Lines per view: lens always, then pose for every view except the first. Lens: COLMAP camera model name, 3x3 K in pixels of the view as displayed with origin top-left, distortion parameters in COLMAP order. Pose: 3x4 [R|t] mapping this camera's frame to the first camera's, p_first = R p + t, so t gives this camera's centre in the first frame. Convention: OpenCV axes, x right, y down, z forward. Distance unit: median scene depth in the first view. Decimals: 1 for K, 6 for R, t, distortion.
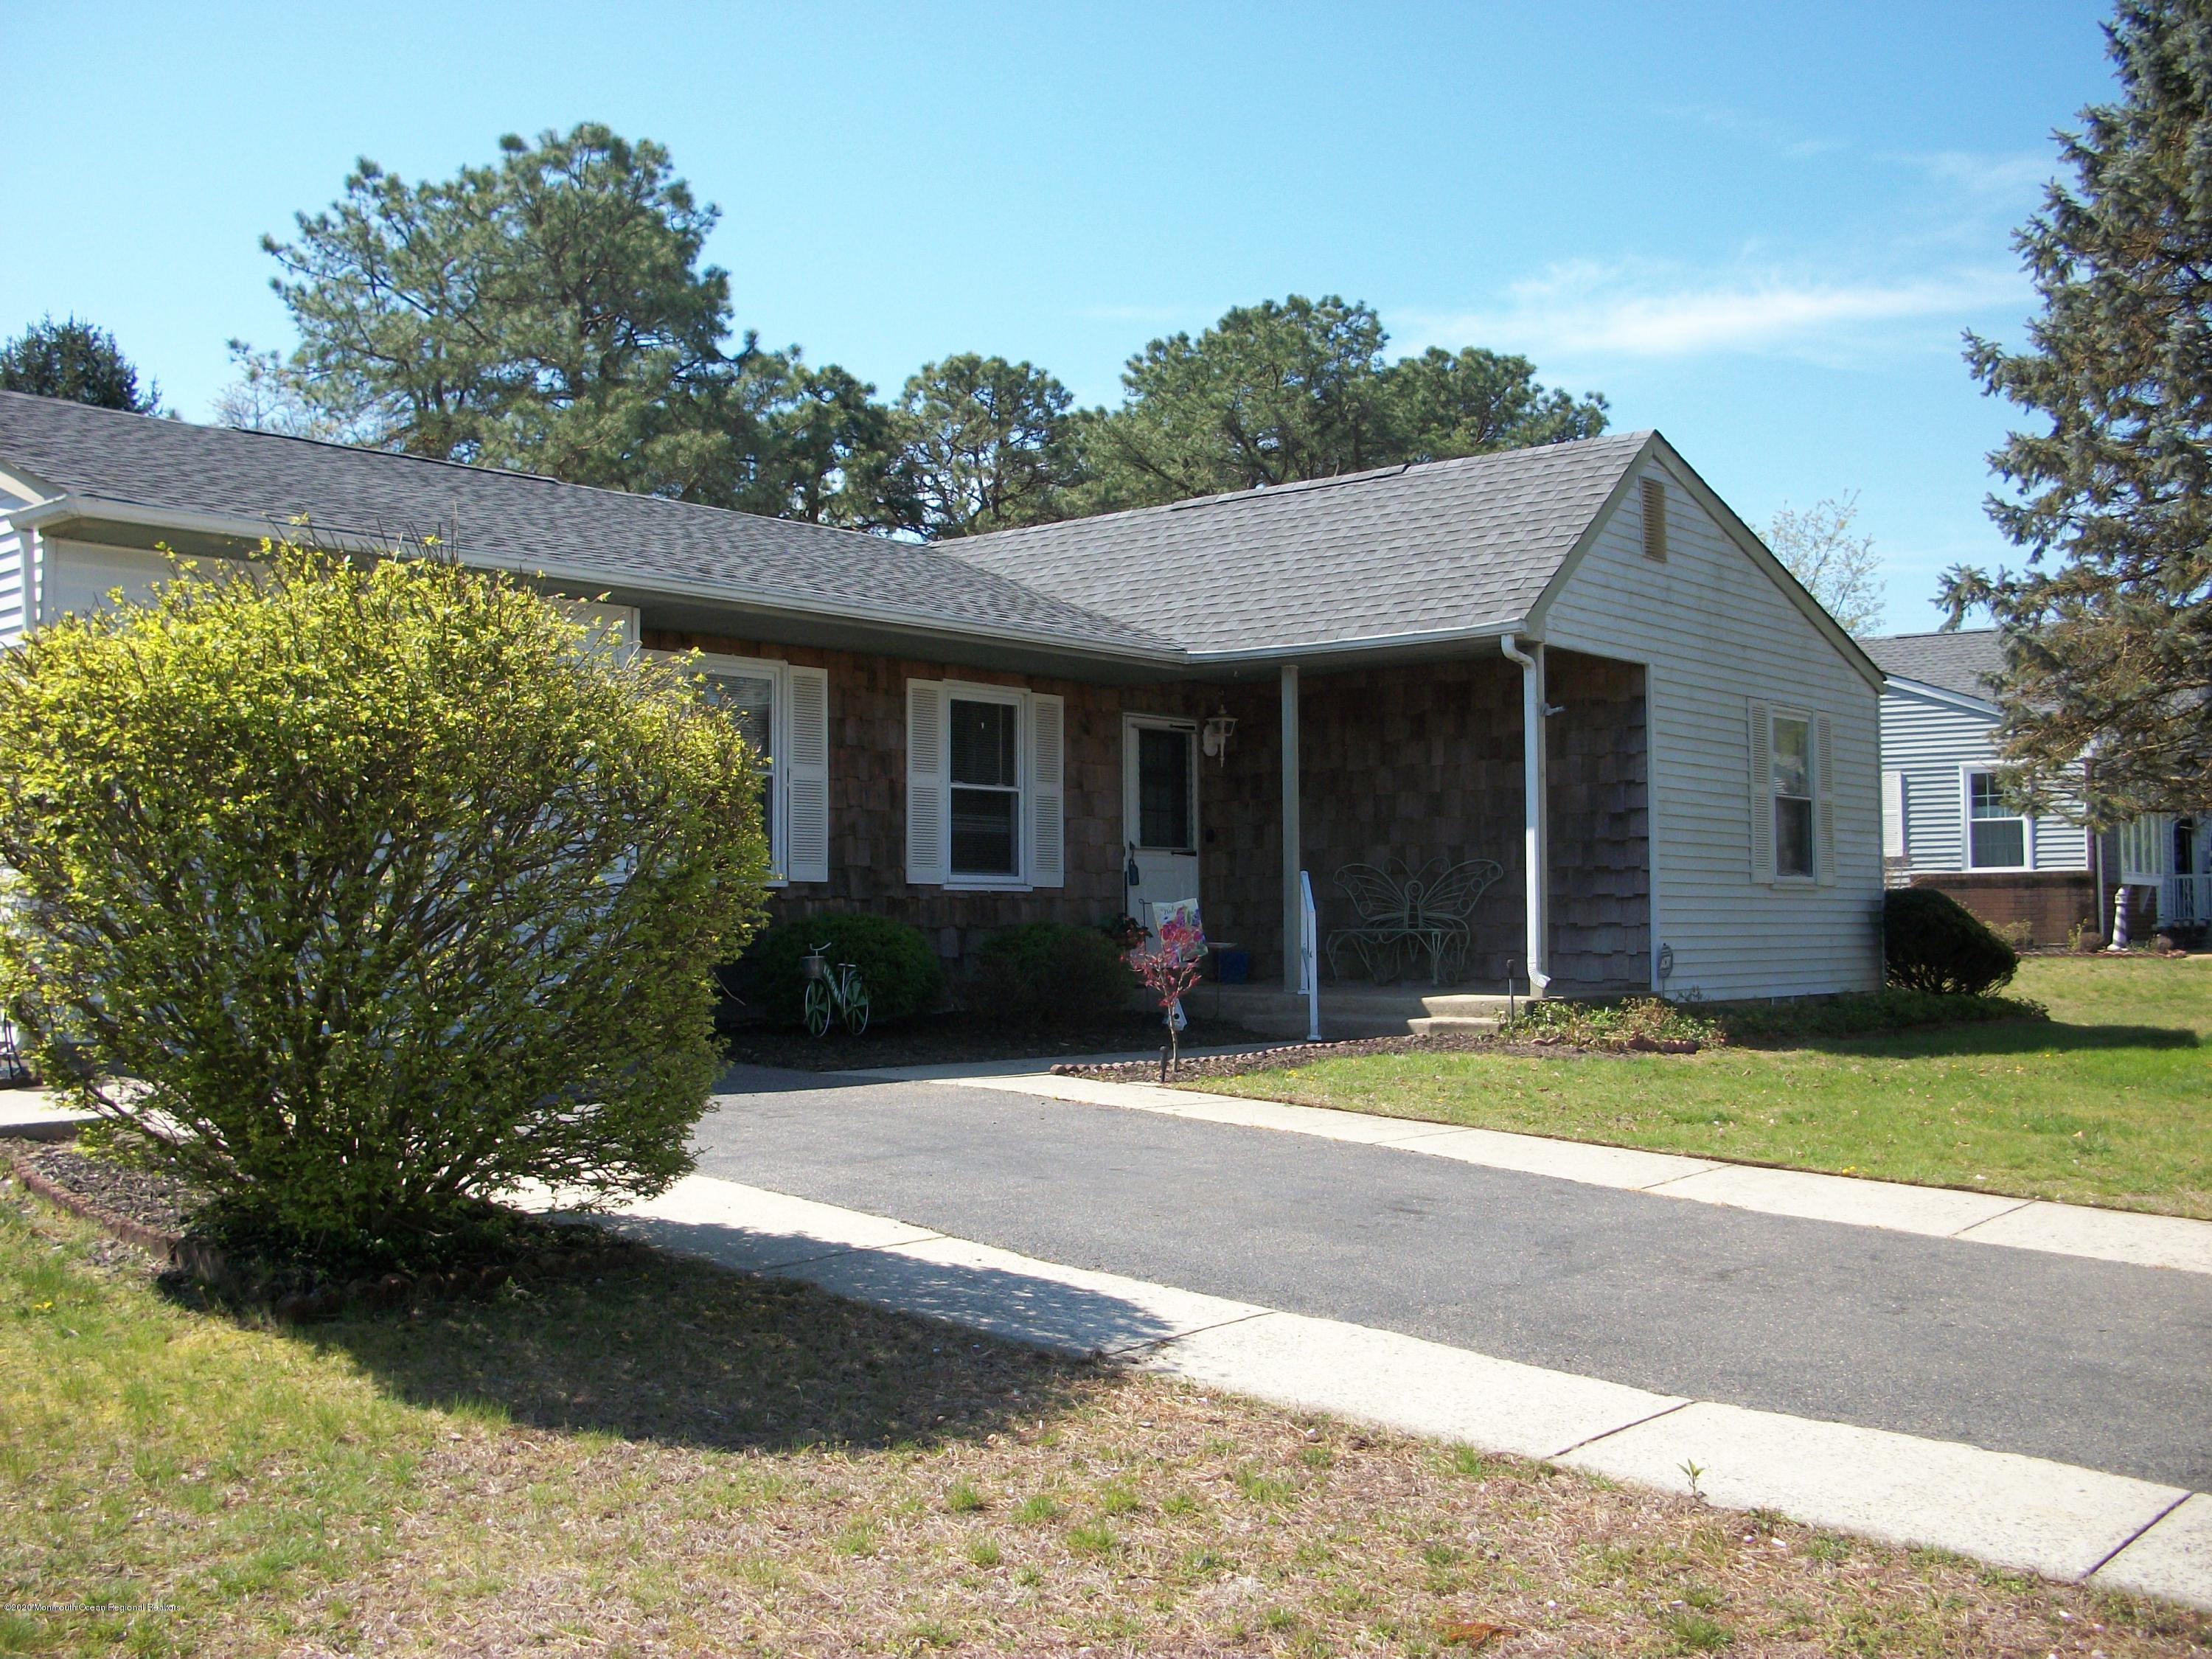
lens RADIAL K [[2319.9, 0, 1113.3], [0, 2319.9, 832.4], [0, 0, 1]] dist [-0.165107, 0.000000]
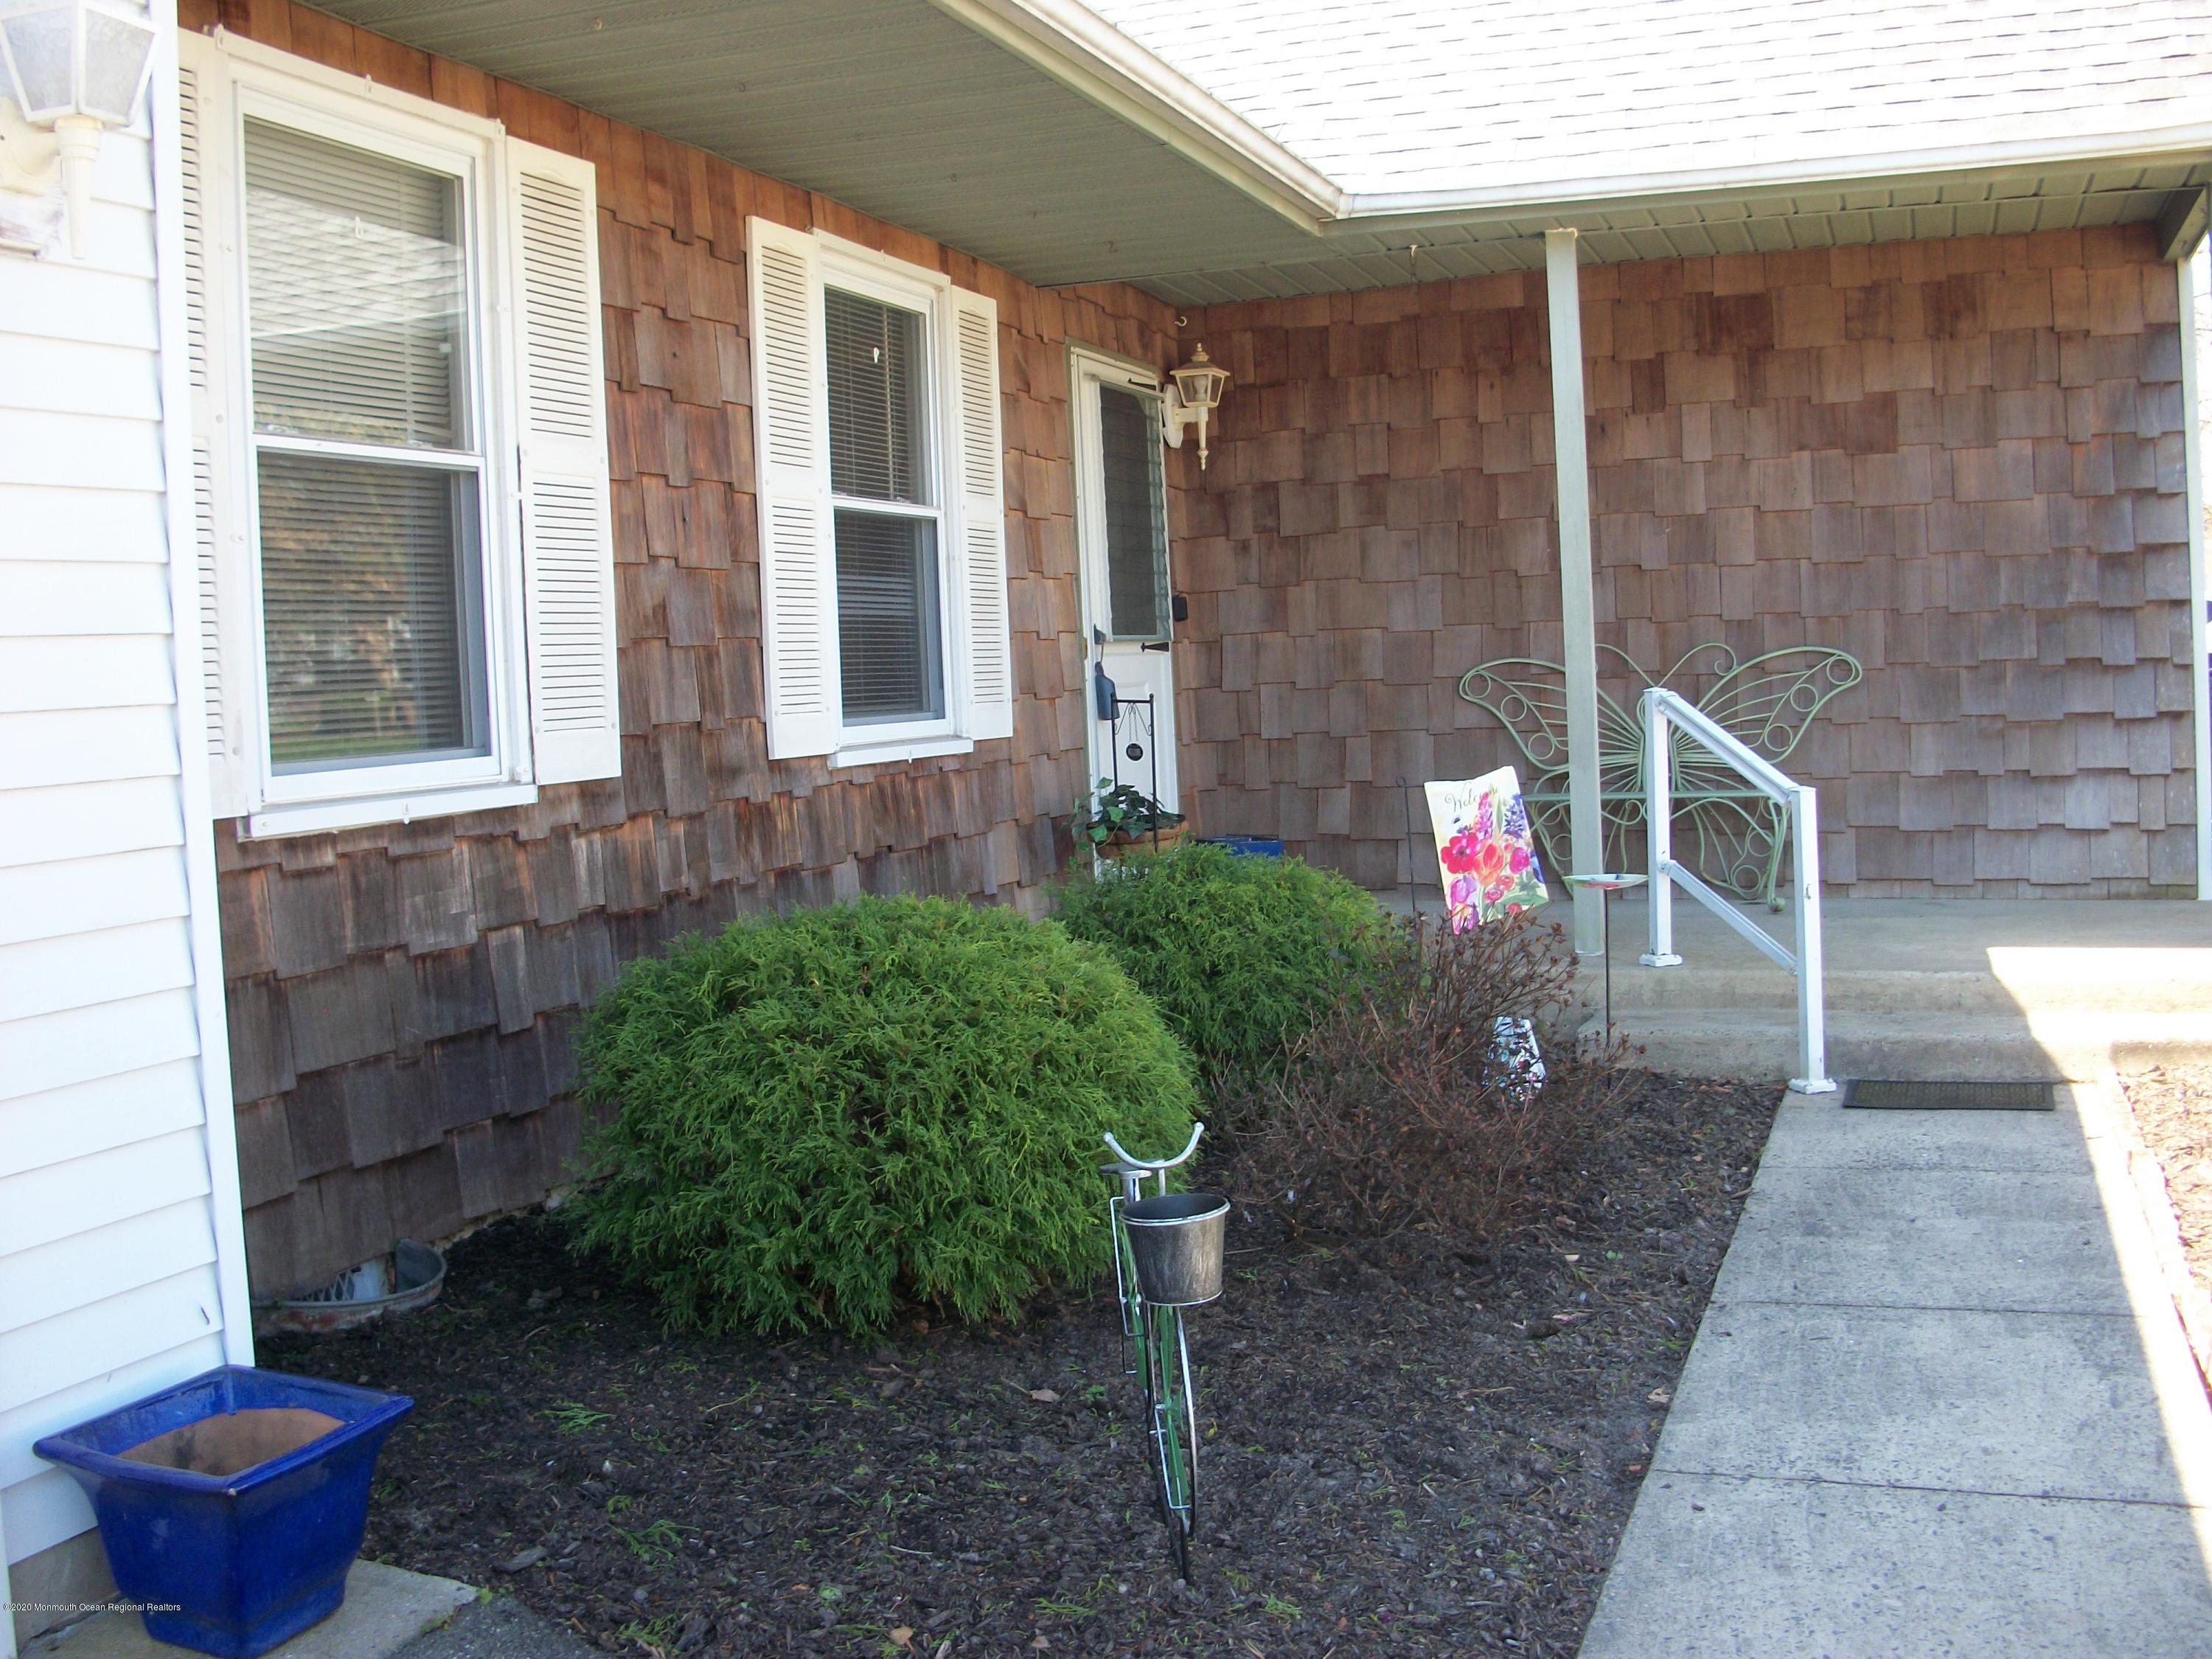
lens RADIAL K [[2319.9, 0, 1113.2], [0, 2319.9, 813.4], [0, 0, 1]] dist [-0.165107, 0.000000]
pose [[0.938224, -0.054732, 0.341673, -0.078911], [0.021177, 0.994643, 0.101180, -0.002963], [-0.345380, -0.087694, 0.934357, 0.296958]]
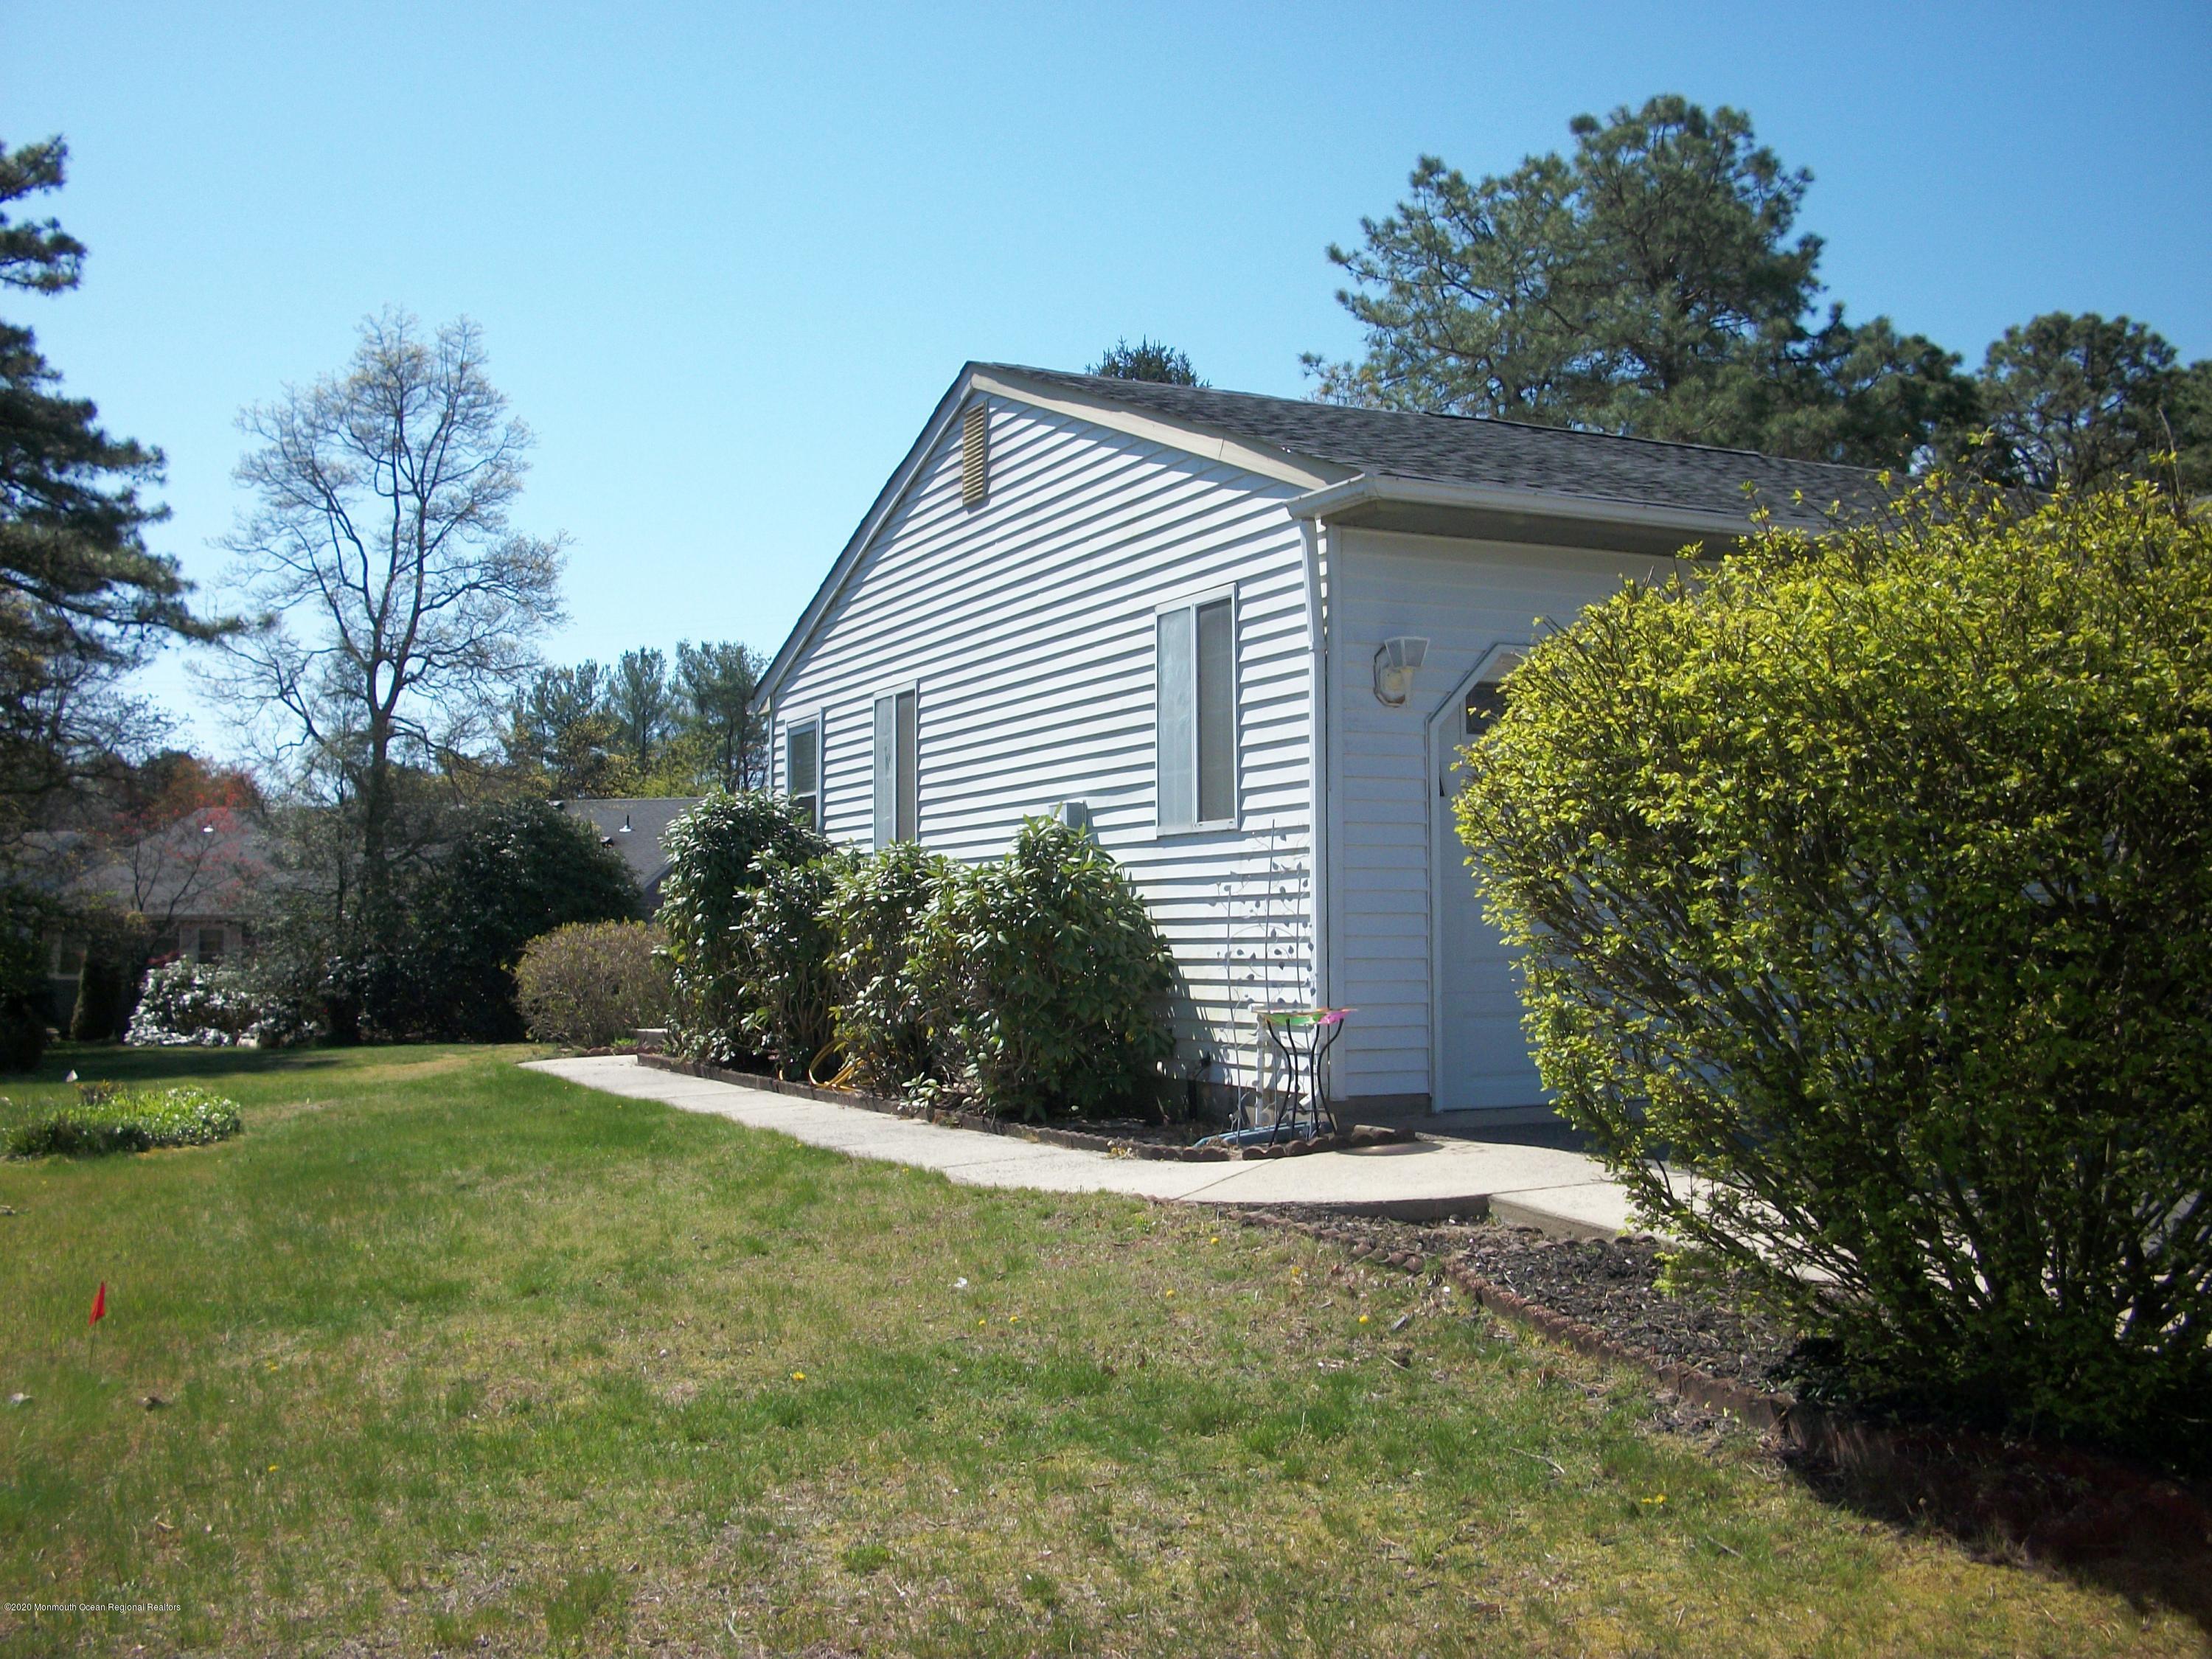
lens RADIAL K [[2319.9, 0, 1084.5], [0, 2319.9, 833.7], [0, 0, 1]] dist [-0.165107, 0.000000]
pose [[0.904444, -0.018361, -0.426198, -0.052939], [0.017630, 0.999829, -0.005661, -0.001870], [0.426229, -0.002394, 0.904612, 0.036768]]
